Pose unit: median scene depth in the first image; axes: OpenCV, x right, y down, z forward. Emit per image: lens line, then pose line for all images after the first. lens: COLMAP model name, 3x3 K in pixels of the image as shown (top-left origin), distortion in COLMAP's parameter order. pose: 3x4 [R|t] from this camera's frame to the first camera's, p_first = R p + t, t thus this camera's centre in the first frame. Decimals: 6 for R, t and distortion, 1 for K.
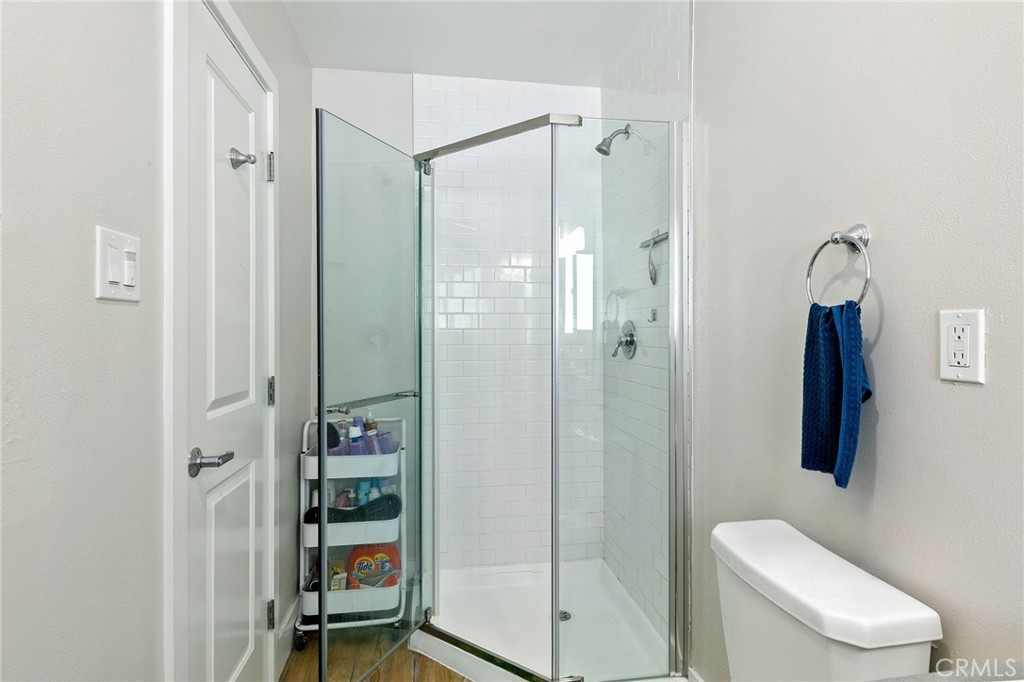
lens RADIAL K [[526.1, 0, 513.2], [0, 526.1, 337.4], [0, 0, 1]] dist [0.000103, 0.000021]
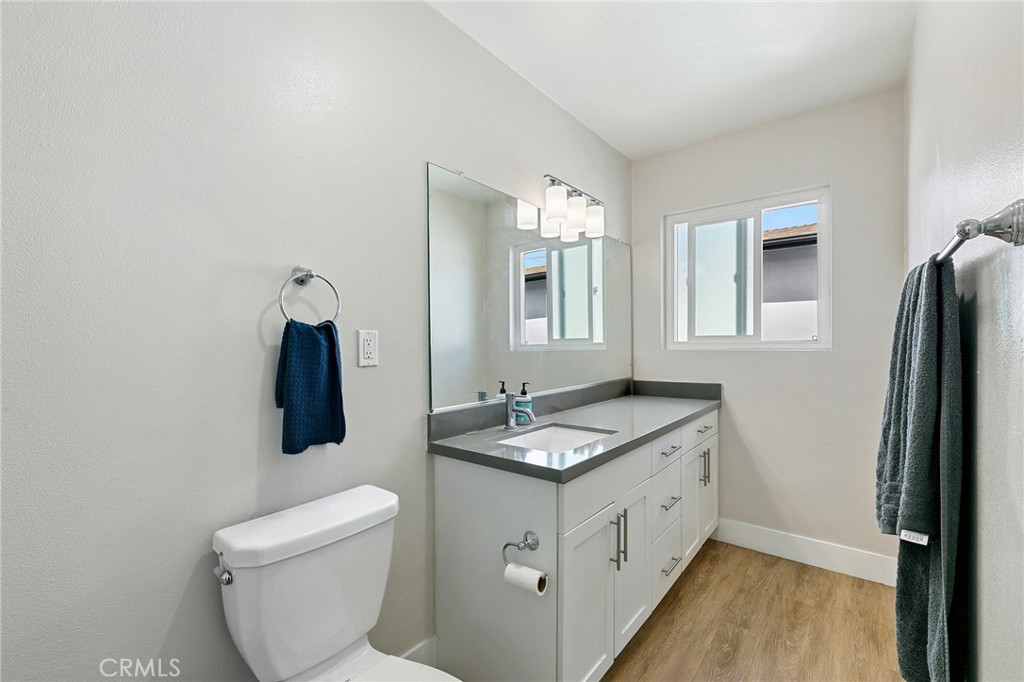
lens RADIAL K [[440.3, 0, 511.9], [0, 440.3, 342.1], [0, 0, 1]] dist [0.000019, 0.000000]
pose [[-0.676718, -0.002280, 0.736239, -0.734839], [0.005284, 0.999954, 0.007954, -0.017436], [-0.736223, 0.009273, -0.676675, 1.707161]]
